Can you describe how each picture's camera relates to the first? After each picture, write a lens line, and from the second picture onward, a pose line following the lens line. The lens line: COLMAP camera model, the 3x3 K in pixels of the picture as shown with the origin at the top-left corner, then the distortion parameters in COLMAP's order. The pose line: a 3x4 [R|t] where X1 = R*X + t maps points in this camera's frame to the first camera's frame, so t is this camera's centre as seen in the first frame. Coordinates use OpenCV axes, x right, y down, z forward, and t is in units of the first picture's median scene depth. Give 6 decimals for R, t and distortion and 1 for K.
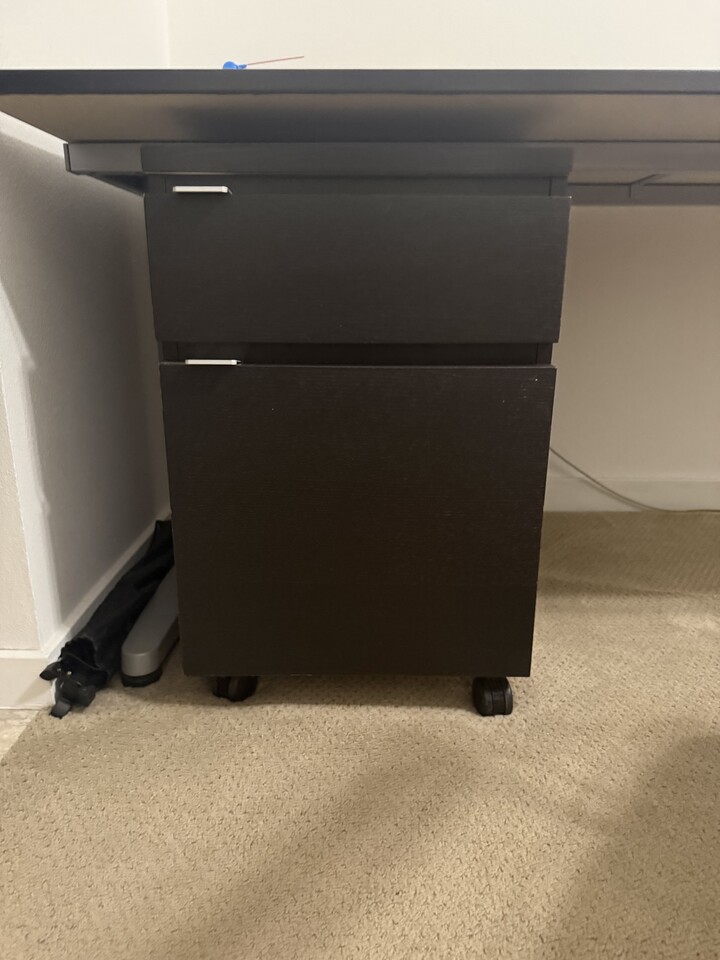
lens RADIAL K [[708.7, 0, 360.0], [0, 708.7, 480.0], [0, 0, 1]] dist [0.055866, -0.054710]
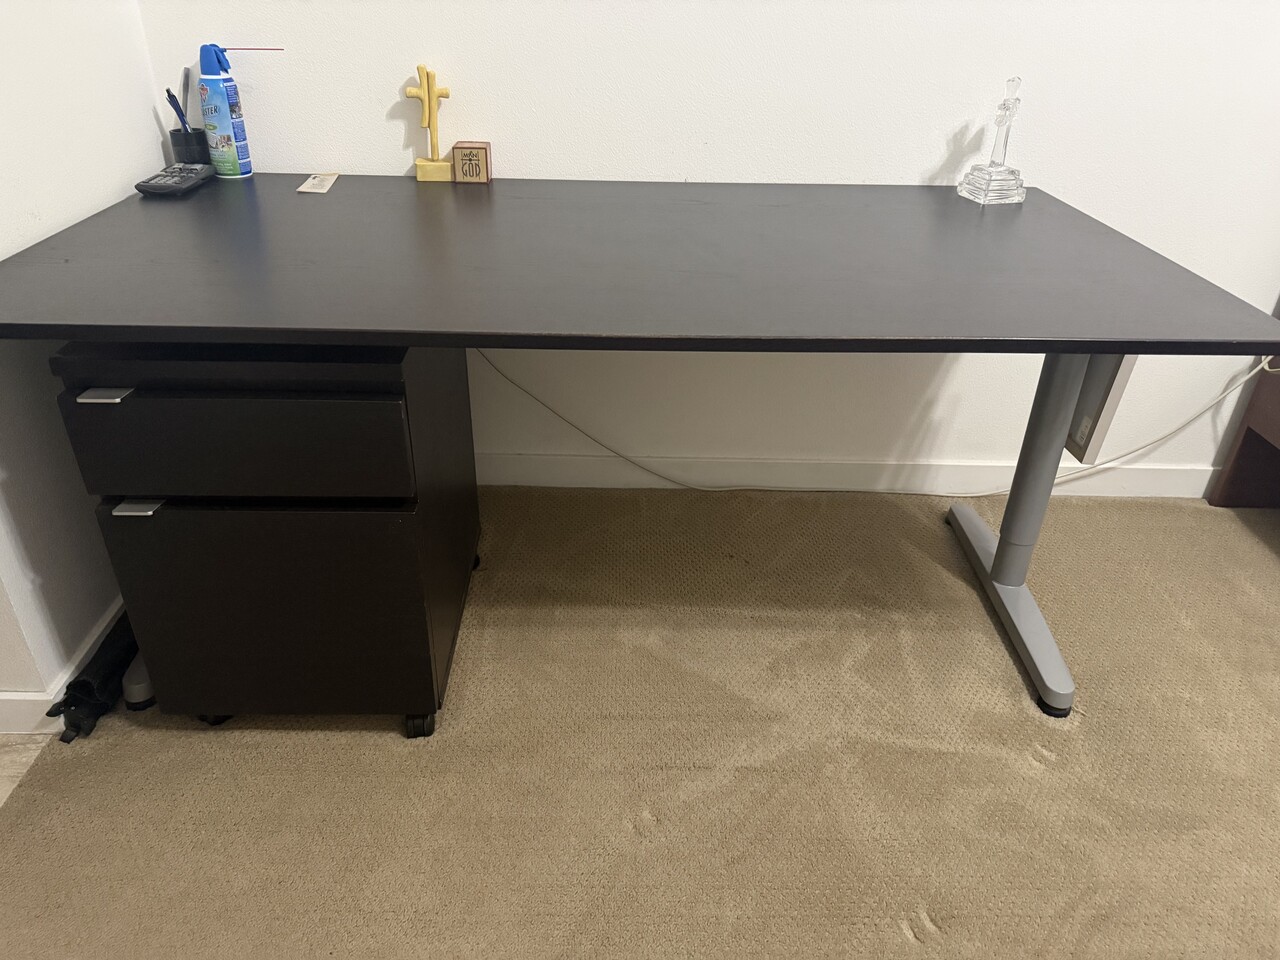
lens RADIAL K [[944.9, 0, 640.0], [0, 944.9, 480.0], [0, 0, 1]] dist [0.055866, -0.054710]
pose [[0.999640, 0.006276, 0.026088, 0.539959], [-0.012459, 0.969662, 0.244132, -0.539221], [-0.023765, -0.244369, 0.969391, -0.551800]]
